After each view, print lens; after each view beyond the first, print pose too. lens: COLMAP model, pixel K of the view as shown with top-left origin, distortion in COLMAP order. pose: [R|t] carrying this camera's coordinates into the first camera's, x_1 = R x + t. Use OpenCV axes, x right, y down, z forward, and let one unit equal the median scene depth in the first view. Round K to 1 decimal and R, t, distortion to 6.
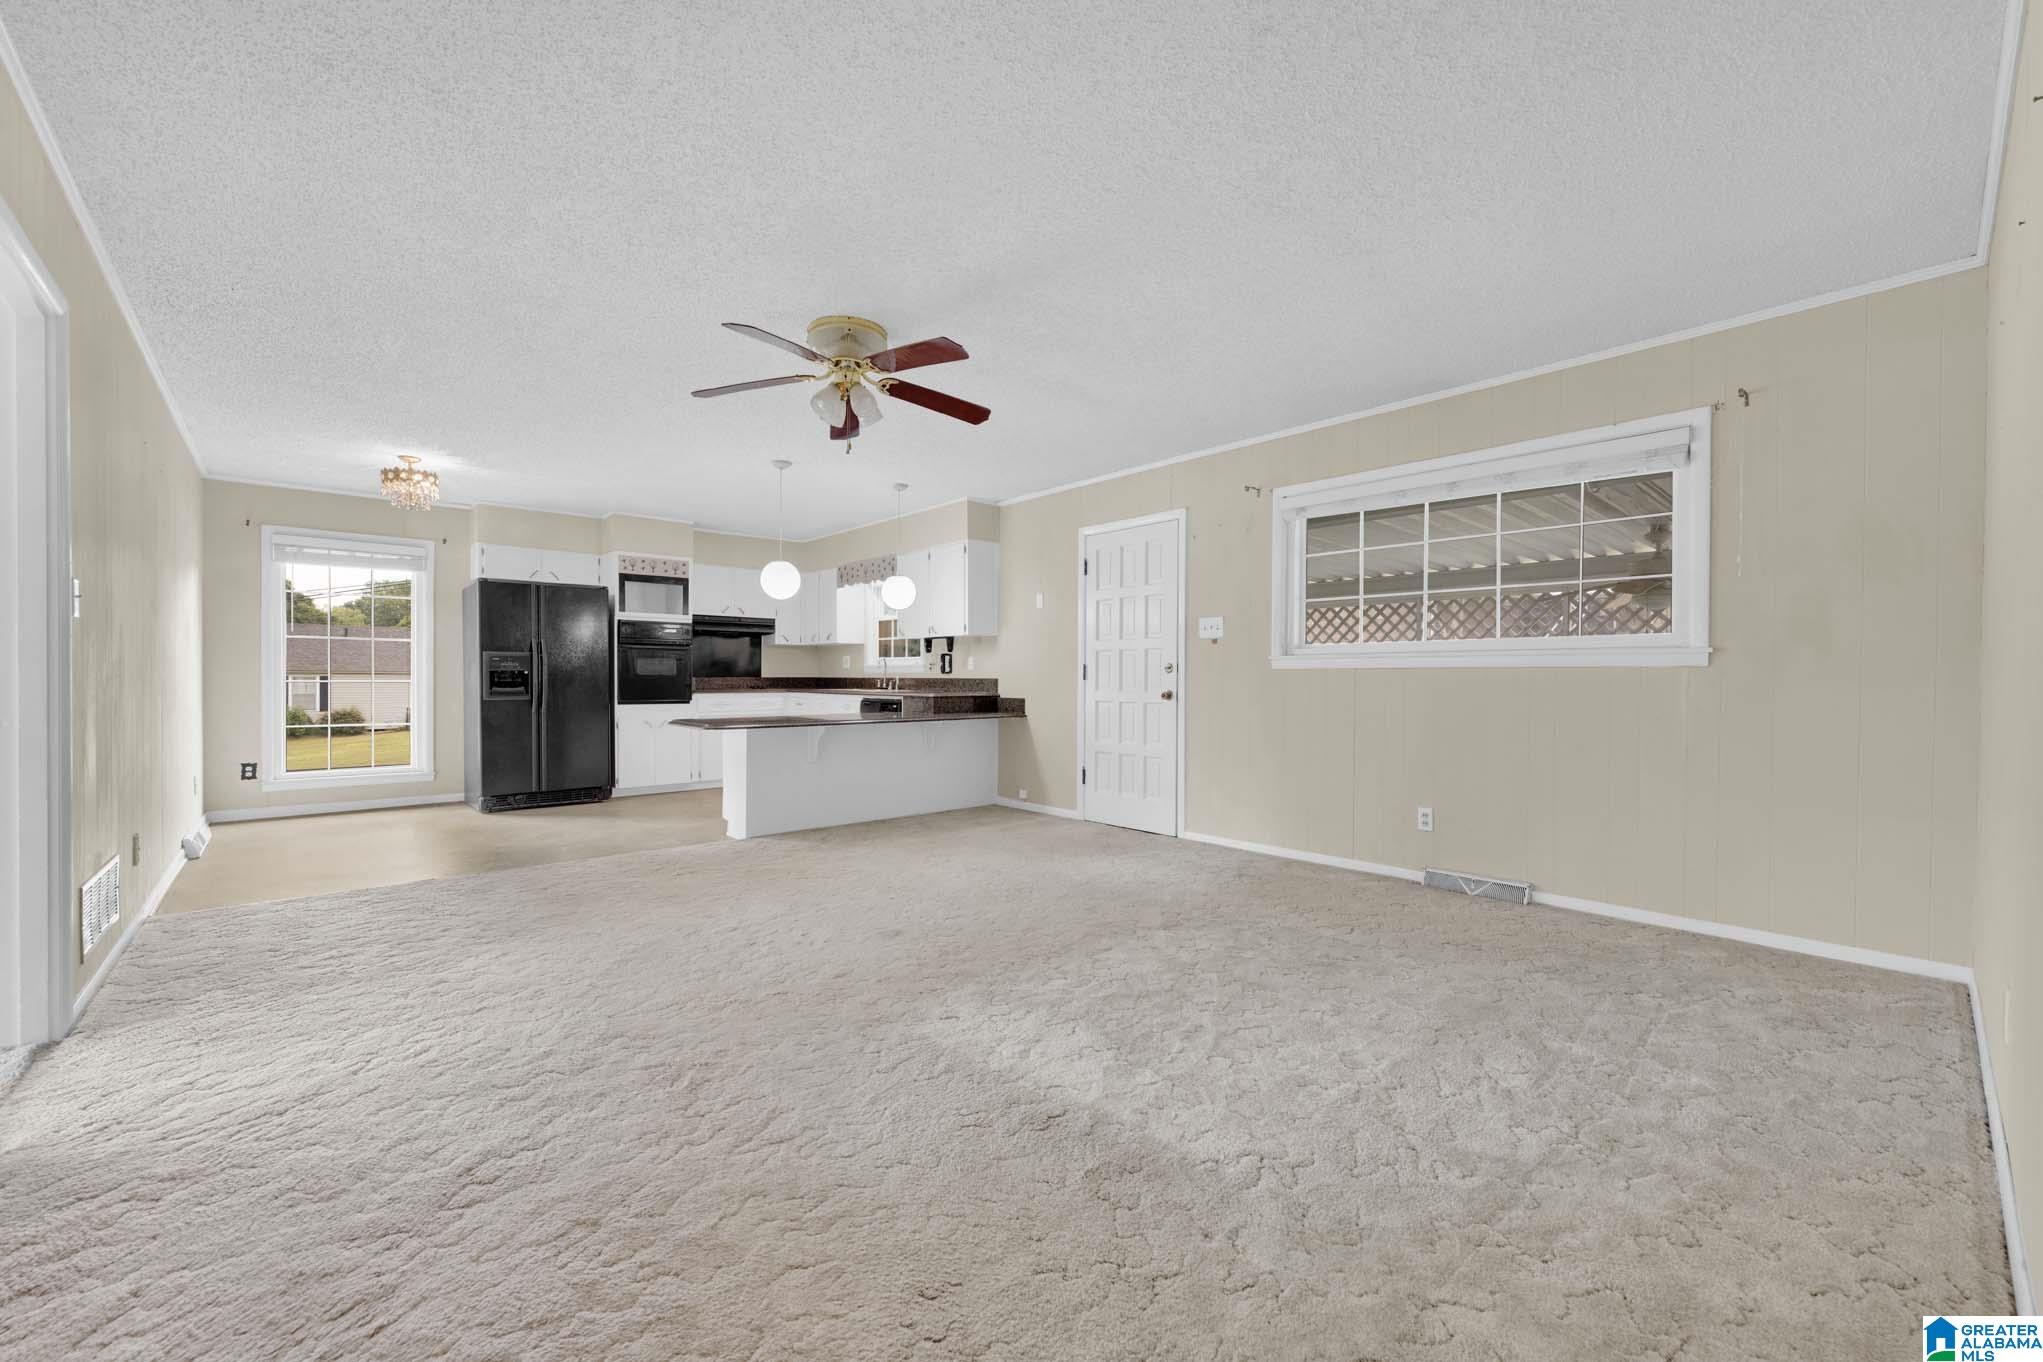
lens RADIAL K [[797.9, 0, 1024.6], [0, 797.9, 687.0], [0, 0, 1]] dist [0.001248, 0.000141]
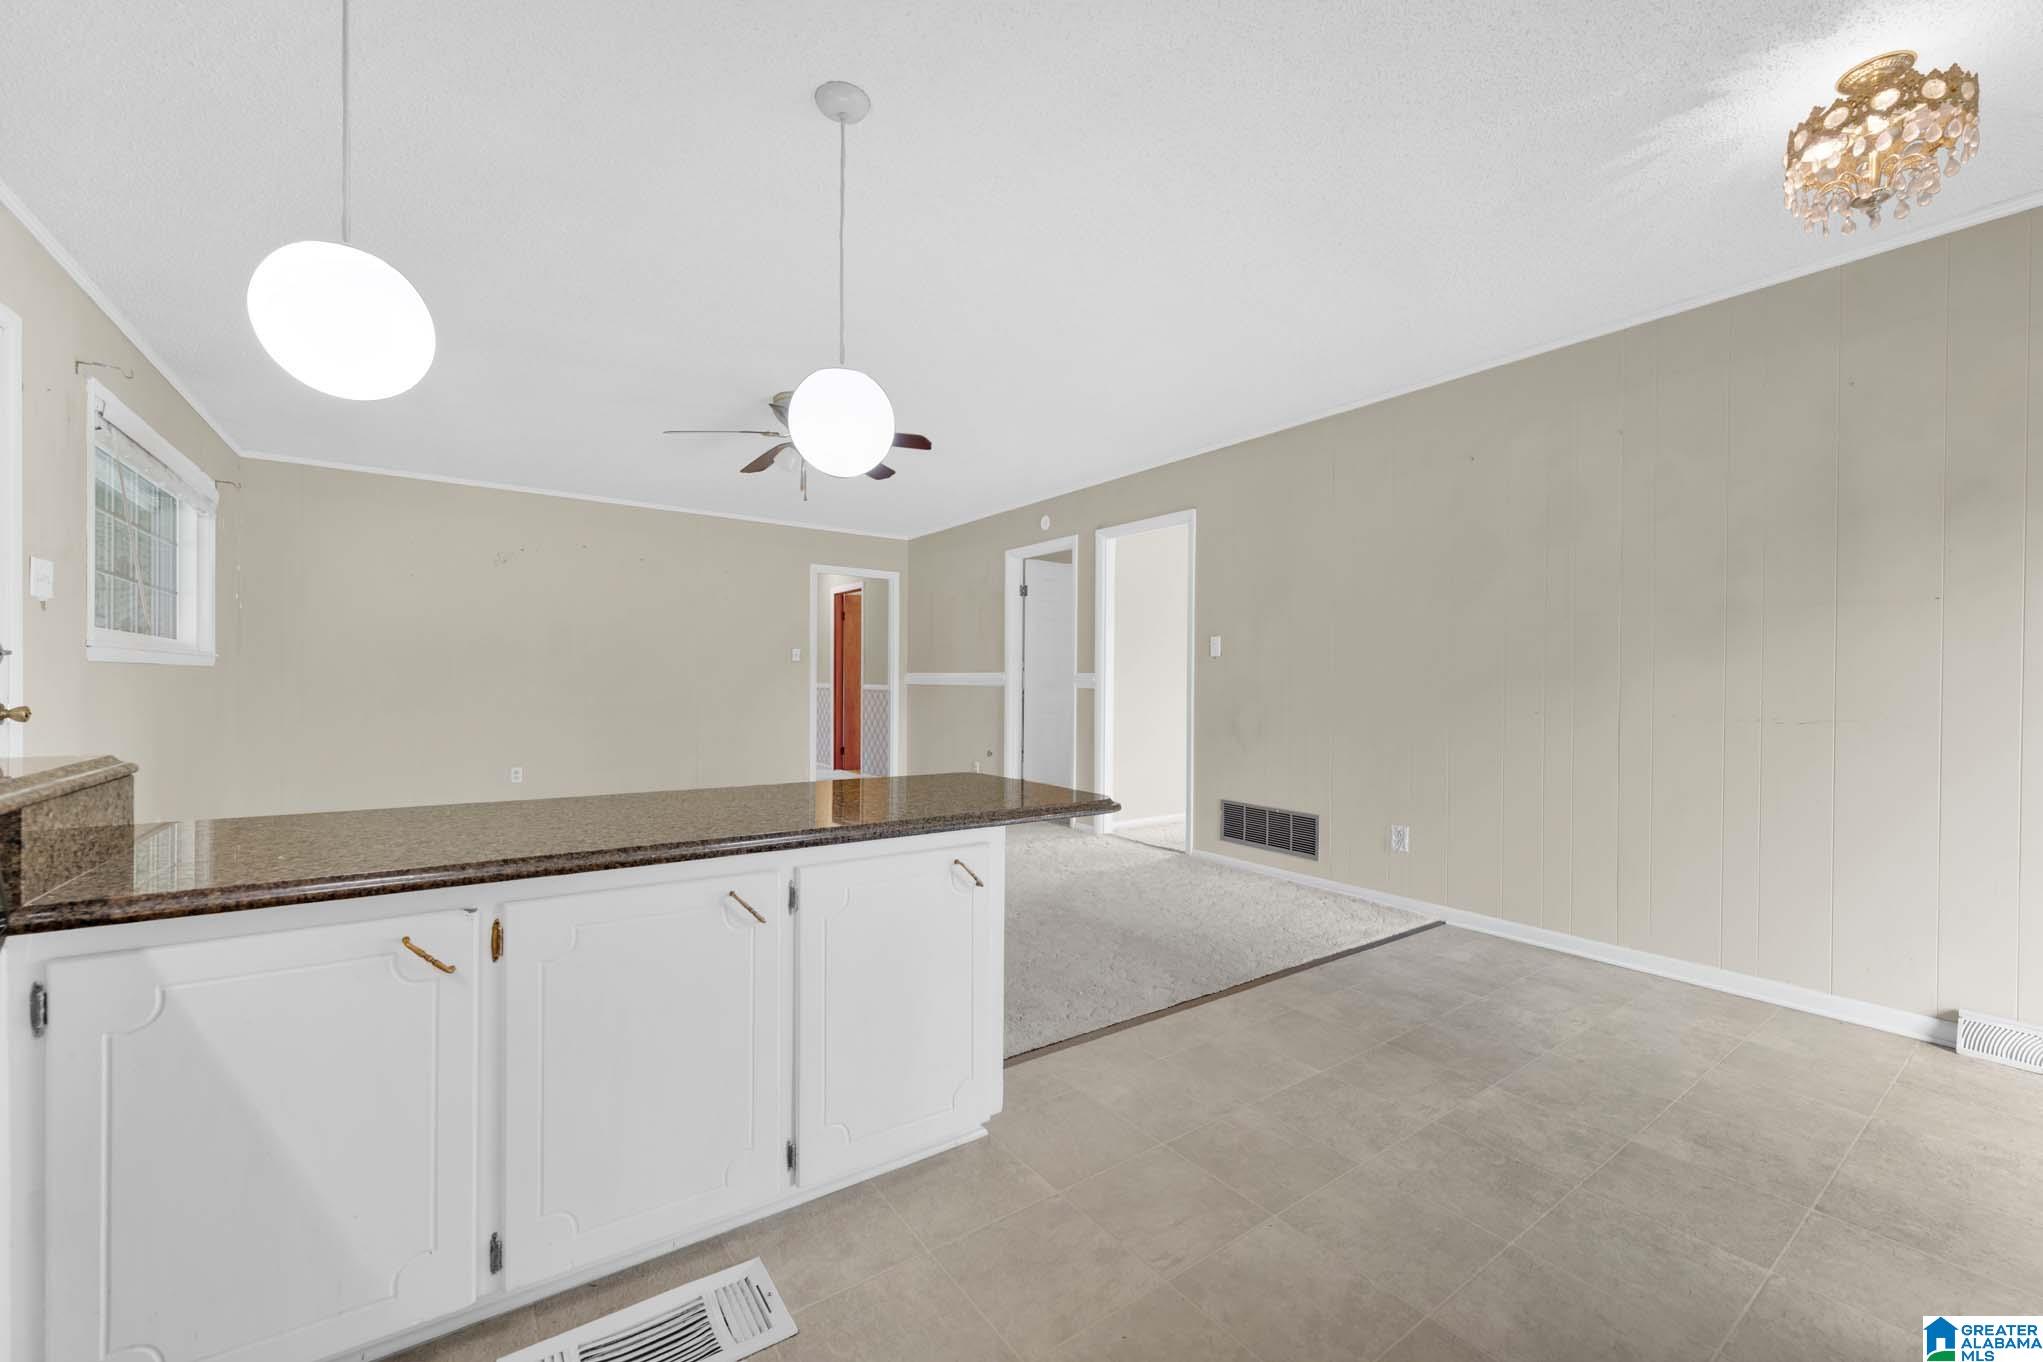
lens RADIAL K [[797.9, 0, 1014.9], [0, 797.9, 679.0], [0, 0, 1]] dist [0.001248, 0.000141]
pose [[-0.993960, -0.014351, 0.108797, -0.346981], [-0.014039, 0.999895, 0.003639, -0.015741], [-0.108838, 0.002090, -0.994057, 1.124688]]
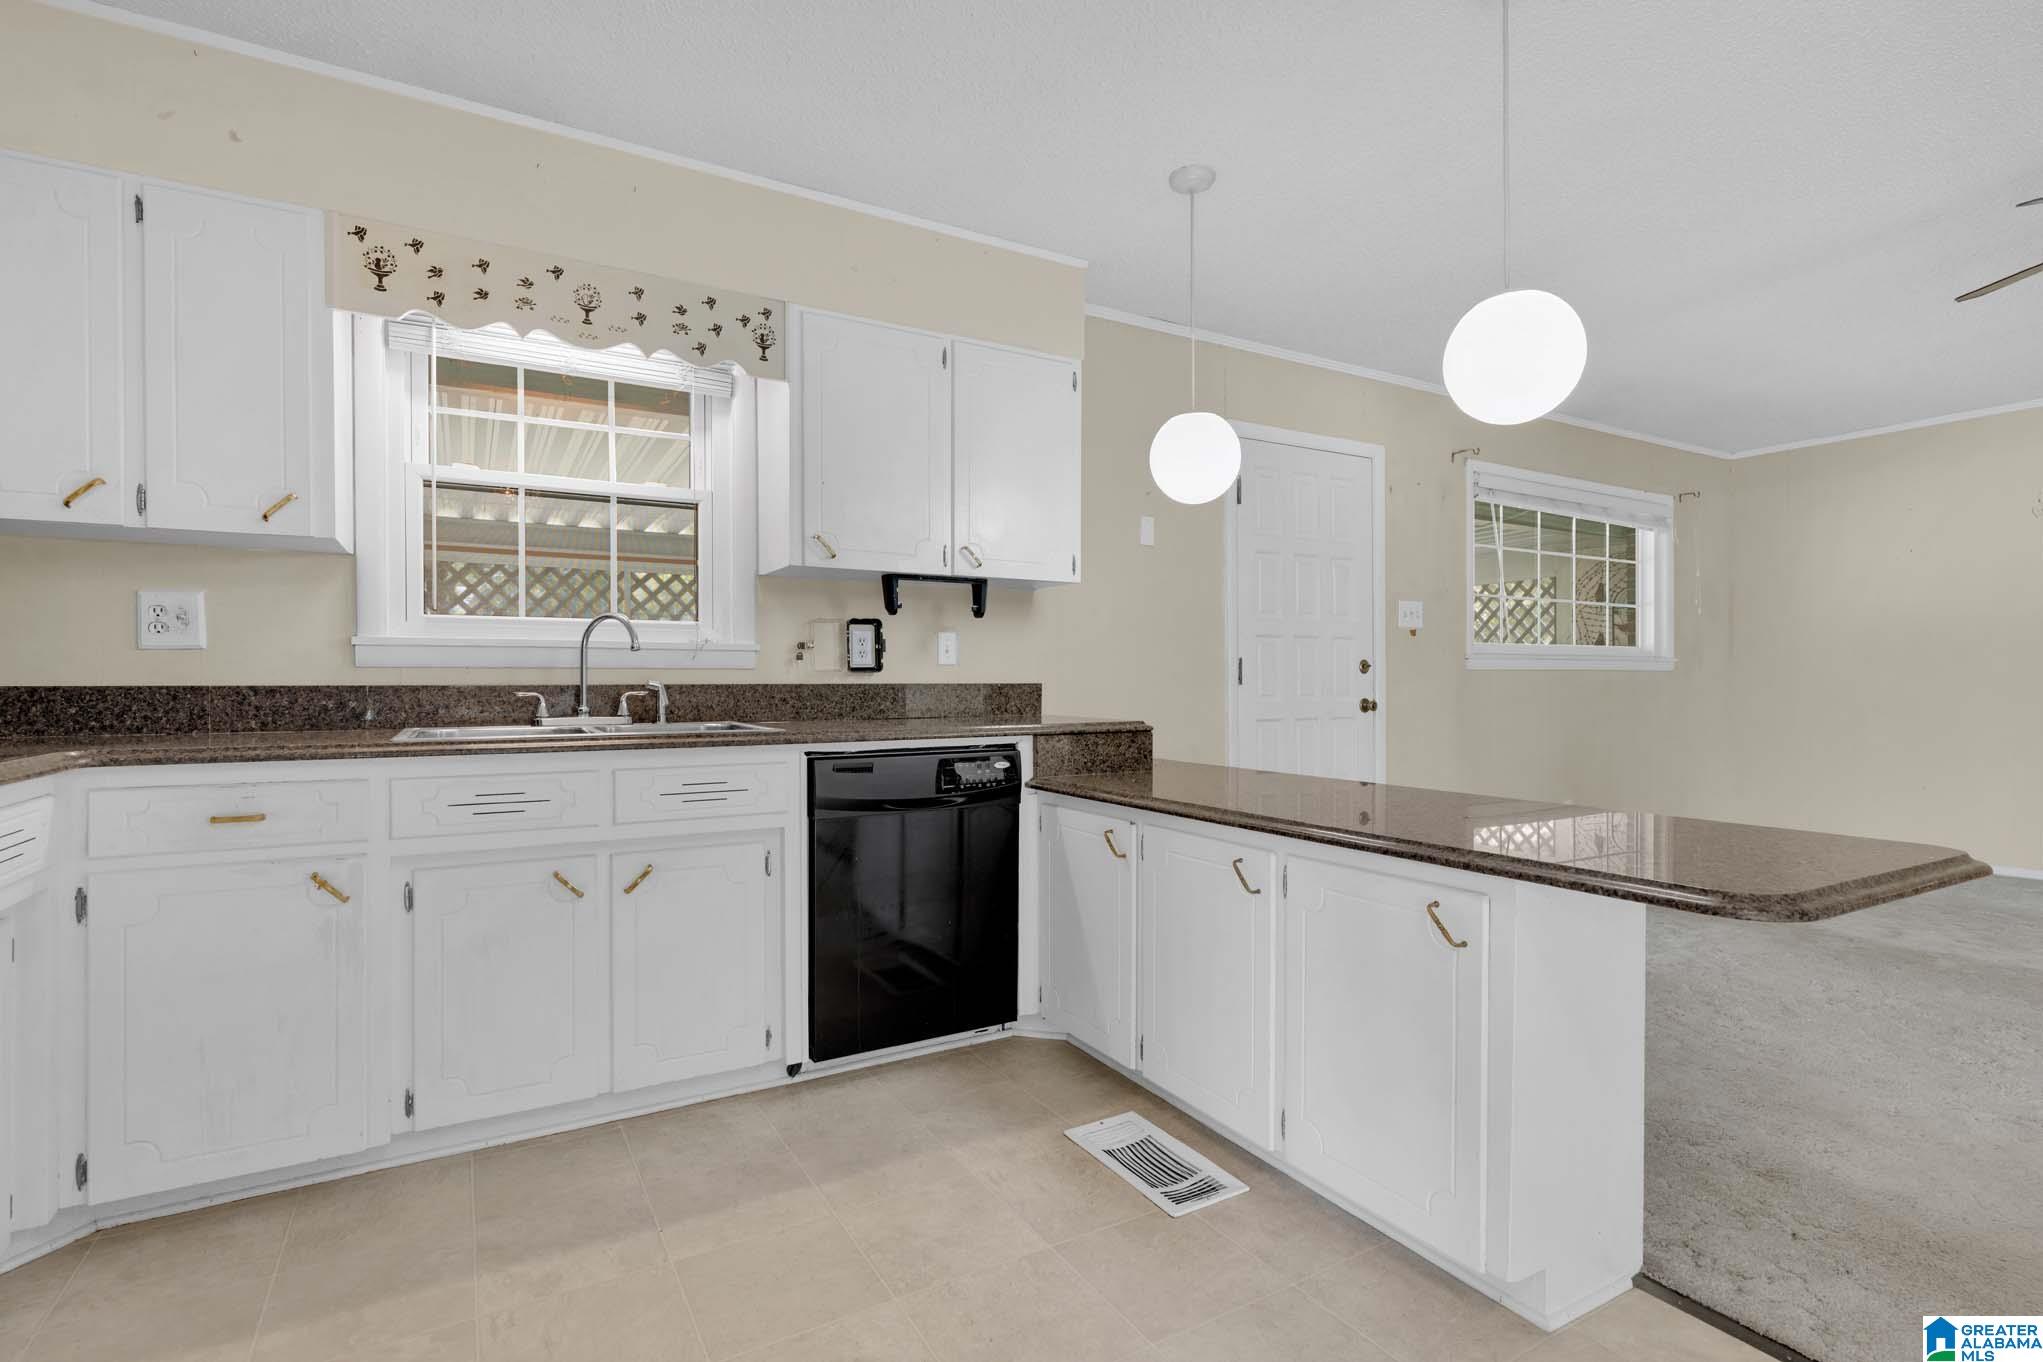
lens RADIAL K [[1004.4, 0, 1022.8], [0, 1004.4, 681.4], [0, 0, 1]] dist [0.004415, 0.000203]
pose [[0.198547, -0.005224, 0.980077, -0.593848], [0.010709, 0.999938, 0.003161, -0.013939], [-0.980033, 0.009868, 0.198591, 0.903568]]
